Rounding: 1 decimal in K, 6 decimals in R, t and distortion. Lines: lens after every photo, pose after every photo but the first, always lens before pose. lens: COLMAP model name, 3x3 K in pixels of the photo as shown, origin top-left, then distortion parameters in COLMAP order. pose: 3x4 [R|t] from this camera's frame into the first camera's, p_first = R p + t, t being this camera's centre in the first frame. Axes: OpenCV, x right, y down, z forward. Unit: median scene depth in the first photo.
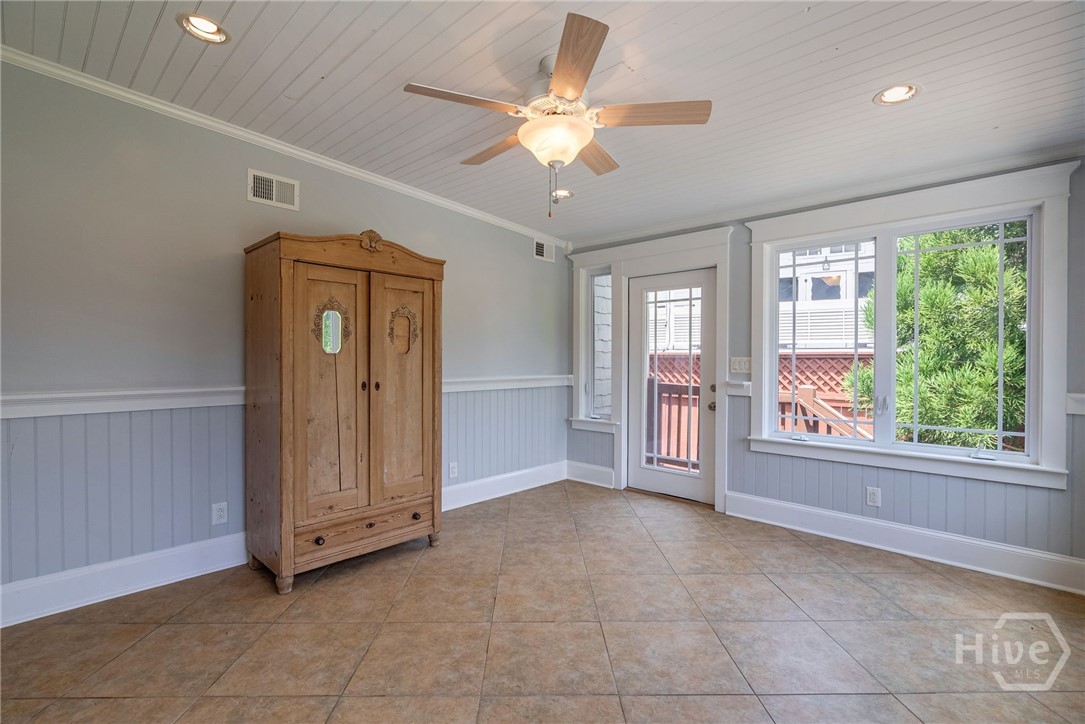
lens RADIAL K [[496.4, 0, 544.7], [0, 496.4, 362.7], [0, 0, 1]] dist [0.000315, 0.000015]
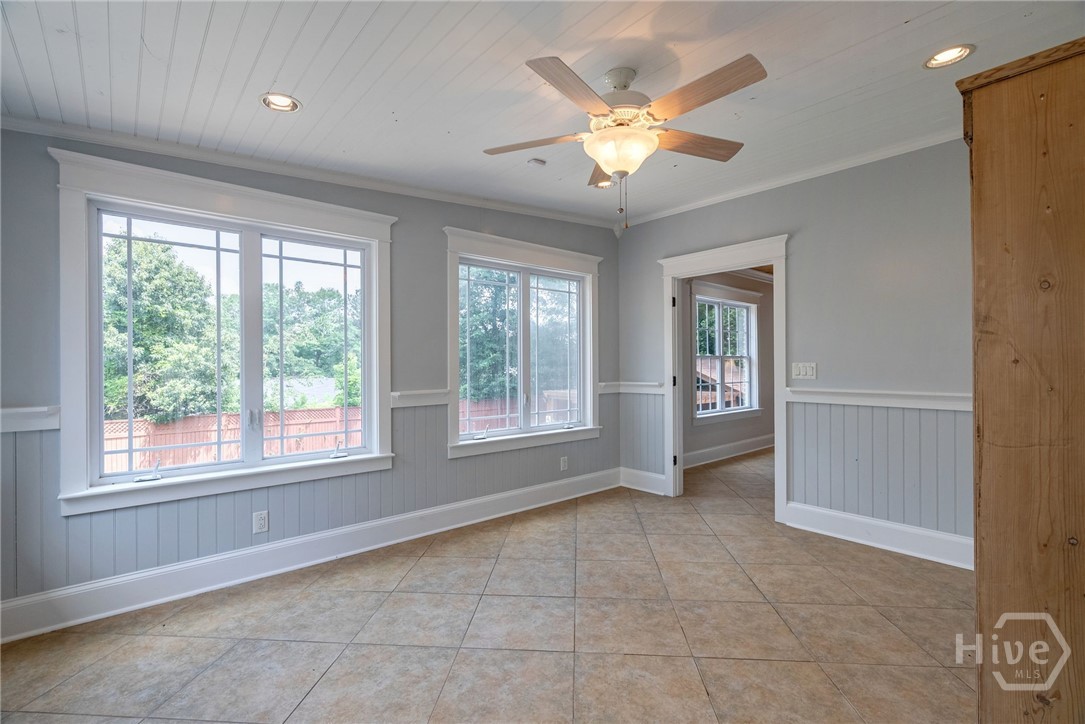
lens RADIAL K [[496.4, 0, 539.2], [0, 496.4, 363.6], [0, 0, 1]] dist [0.000315, 0.000015]
pose [[-0.994640, 0.002480, 0.103372, 0.083030], [0.002874, 0.999989, 0.003659, -0.022831], [-0.103362, 0.003937, -0.994636, 2.023545]]
